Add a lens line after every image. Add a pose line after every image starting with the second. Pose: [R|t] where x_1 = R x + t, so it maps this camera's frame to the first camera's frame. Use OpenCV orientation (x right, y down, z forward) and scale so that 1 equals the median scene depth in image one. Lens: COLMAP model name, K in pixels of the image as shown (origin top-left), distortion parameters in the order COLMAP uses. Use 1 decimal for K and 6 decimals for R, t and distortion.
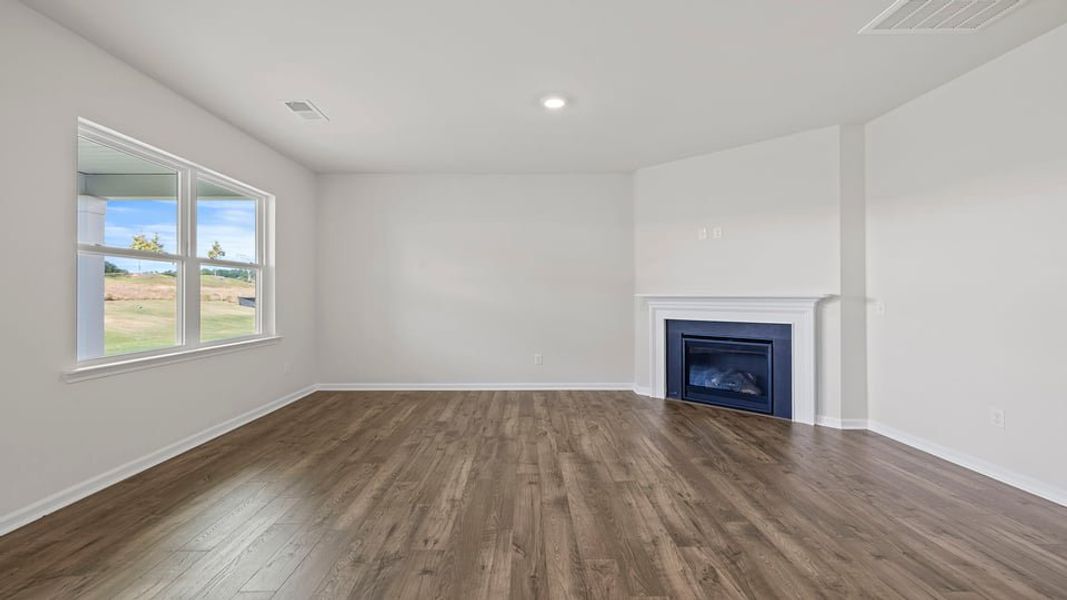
lens RADIAL K [[457.0, 0, 527.2], [0, 457.0, 292.7], [0, 0, 1]] dist [0.000088, 0.000061]
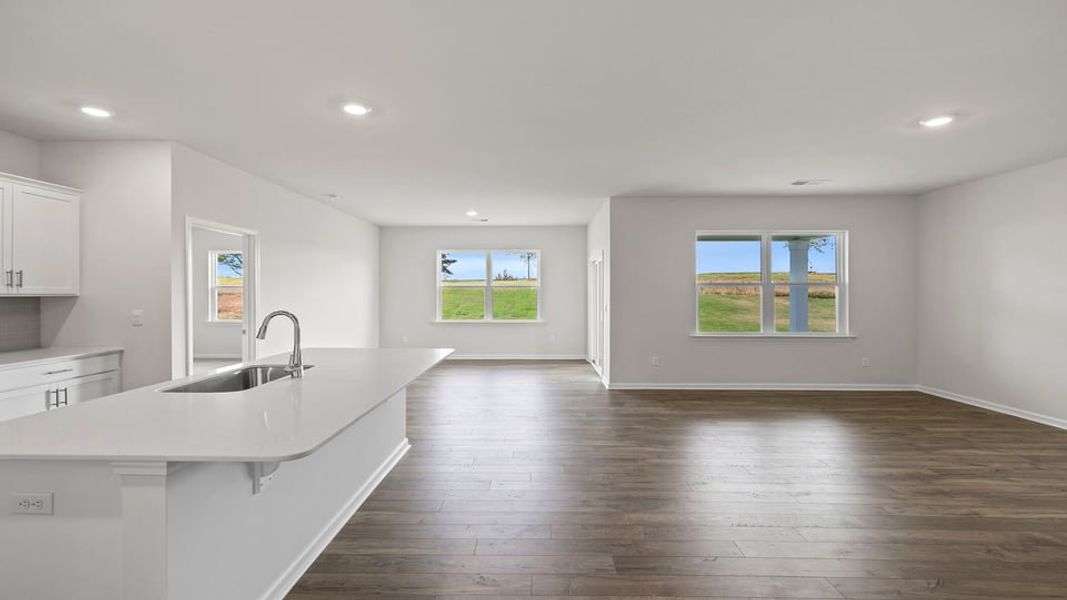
lens RADIAL K [[457.0, 0, 527.2], [0, 457.0, 292.7], [0, 0, 1]] dist [0.000088, 0.000061]
pose [[-0.034426, 0.001515, -0.999406, 1.085165], [0.006310, 0.999979, 0.001298, -0.051067], [0.999387, -0.006261, -0.034434, 0.137560]]
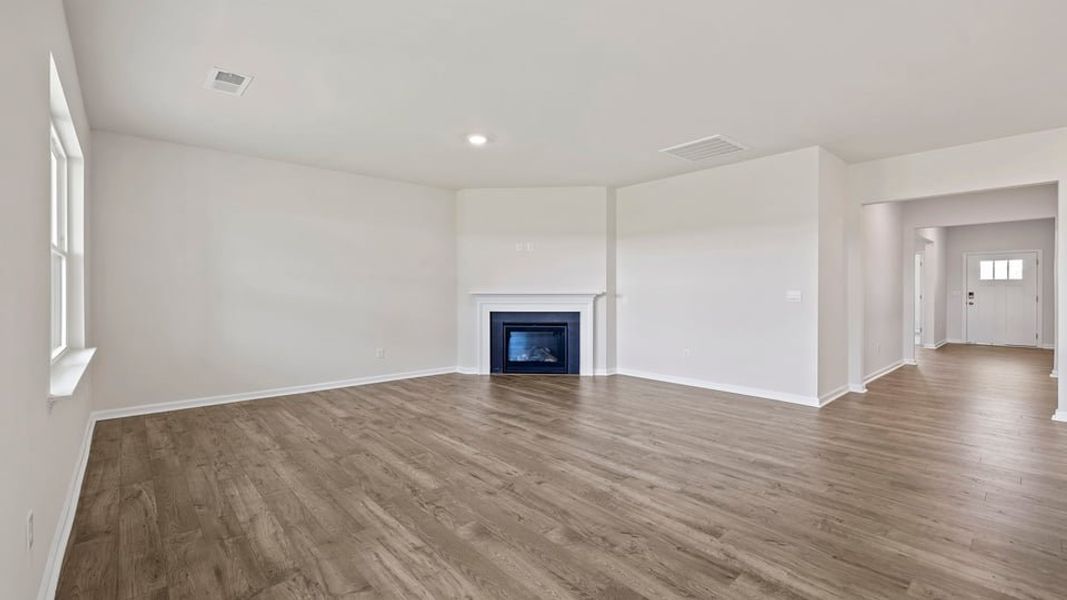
lens RADIAL K [[457.0, 0, 527.2], [0, 457.0, 292.7], [0, 0, 1]] dist [0.000088, 0.000061]
pose [[0.755877, -0.000887, 0.654713, -0.660266], [-0.003004, 0.999984, 0.004823, -0.001455], [-0.654707, -0.005612, 0.755862, -0.039425]]
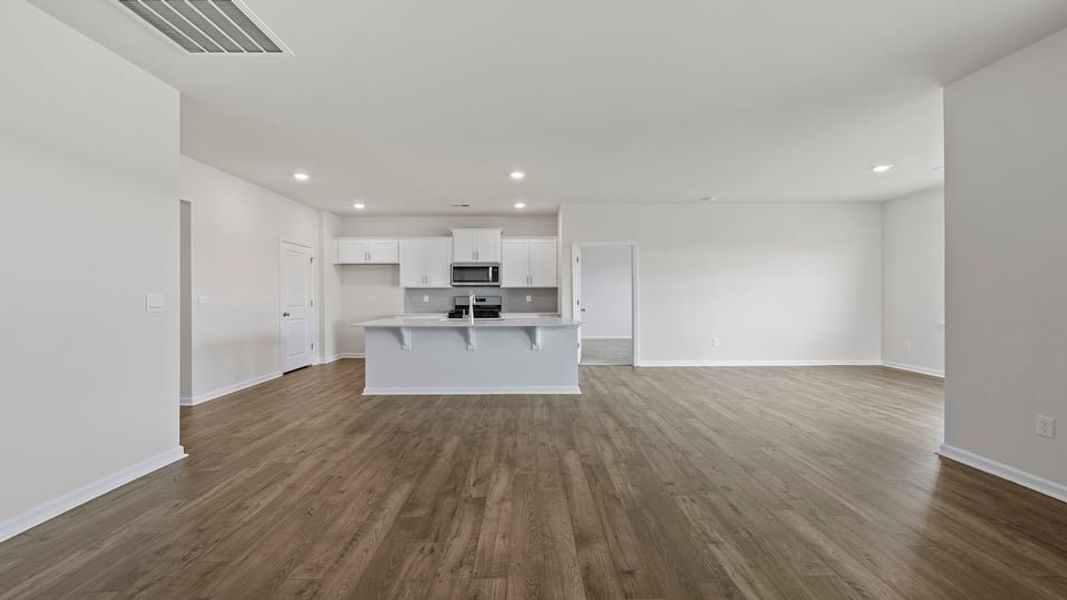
lens RADIAL K [[457.0, 0, 527.2], [0, 457.0, 292.7], [0, 0, 1]] dist [0.000088, 0.000061]
pose [[-0.999982, 0.004266, 0.004241, 0.126410], [0.004215, 0.999920, -0.011967, 0.007598], [-0.004292, -0.011949, -0.999919, 1.357051]]
